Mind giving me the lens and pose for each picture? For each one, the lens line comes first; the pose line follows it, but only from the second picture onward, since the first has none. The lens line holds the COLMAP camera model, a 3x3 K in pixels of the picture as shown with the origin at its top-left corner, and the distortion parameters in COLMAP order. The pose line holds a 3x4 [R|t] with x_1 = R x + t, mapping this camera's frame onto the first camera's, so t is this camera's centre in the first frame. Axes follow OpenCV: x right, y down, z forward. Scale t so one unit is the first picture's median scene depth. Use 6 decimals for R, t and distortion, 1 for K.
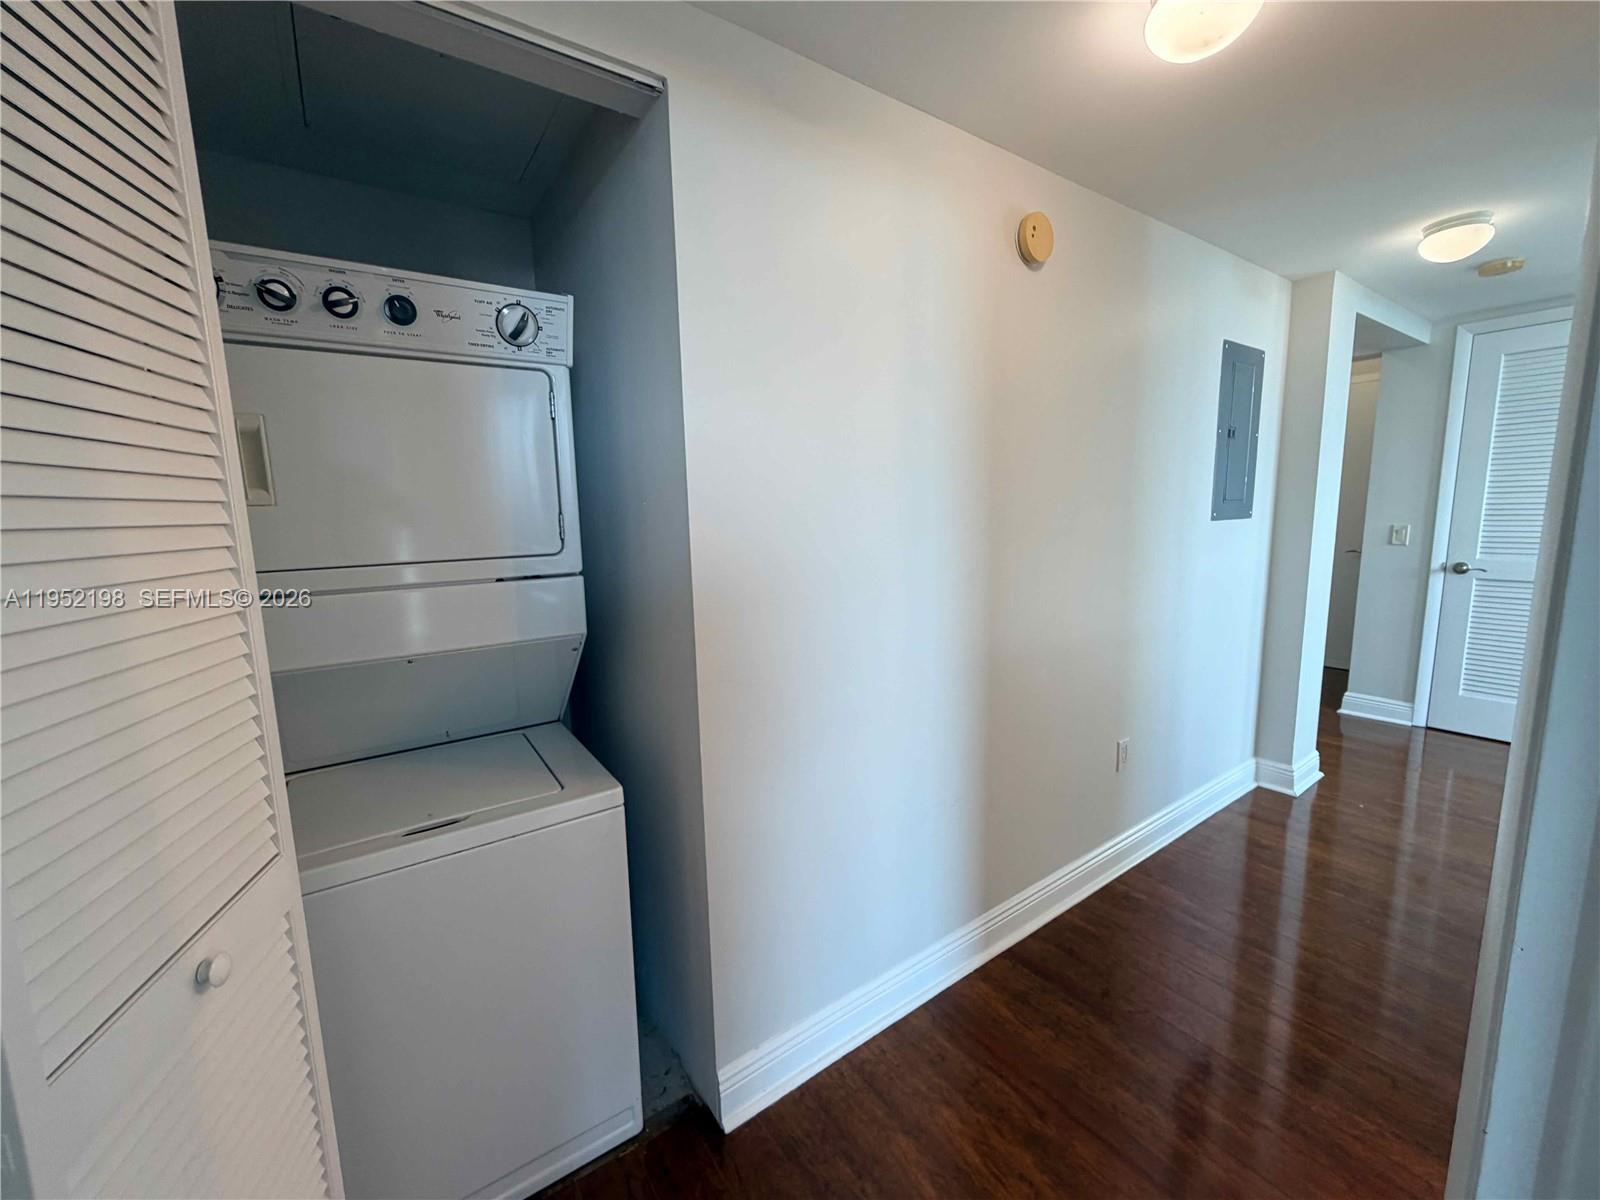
lens RADIAL K [[637.8, 0, 796.6], [0, 637.8, 602.5], [0, 0, 1]] dist [-0.001999, 0.000483]
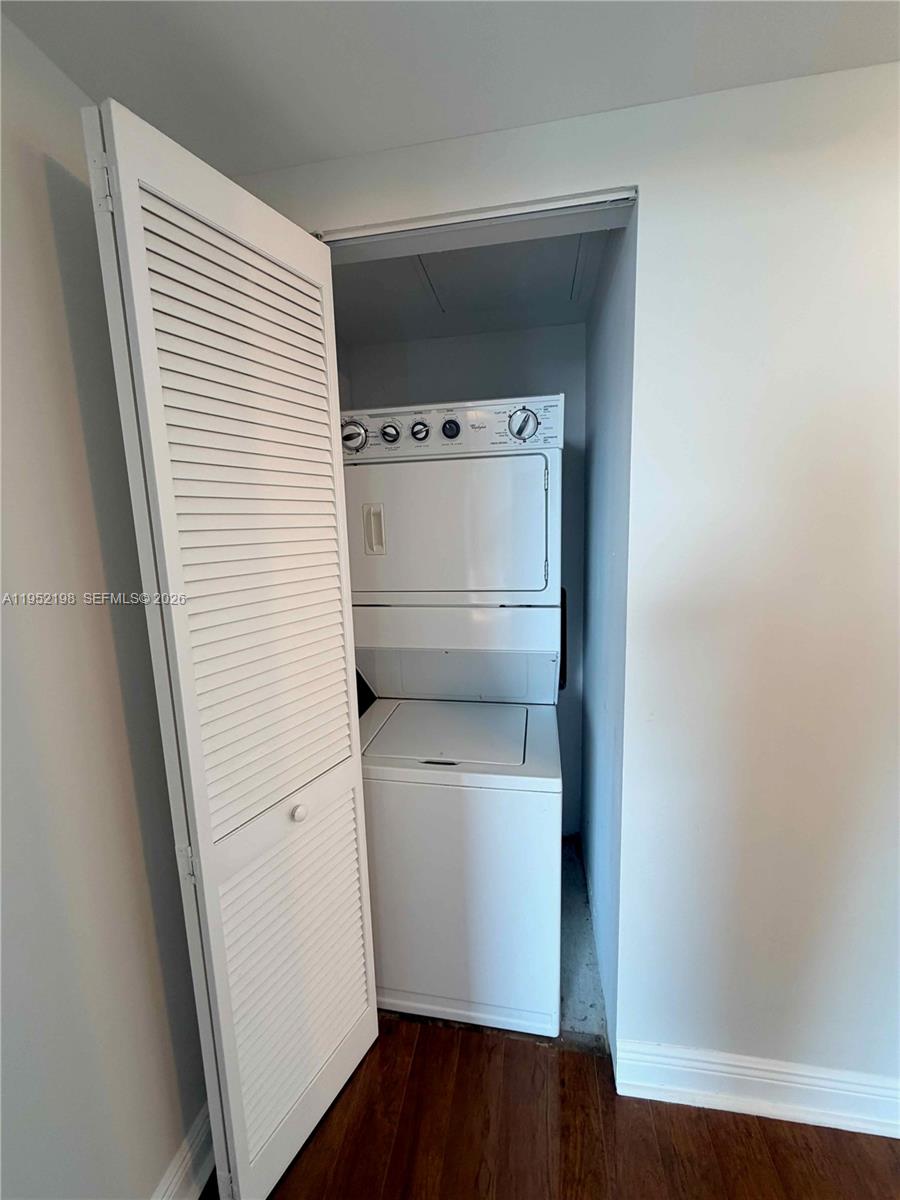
lens RADIAL K [[478.4, 0, 450.5], [0, 478.4, 598.9], [0, 0, 1]] dist [-0.001999, 0.000483]
pose [[0.707672, 0.116377, -0.696890, 0.214057], [-0.089393, 0.993163, 0.075076, -0.133219], [0.700863, 0.009168, 0.713237, 0.174509]]
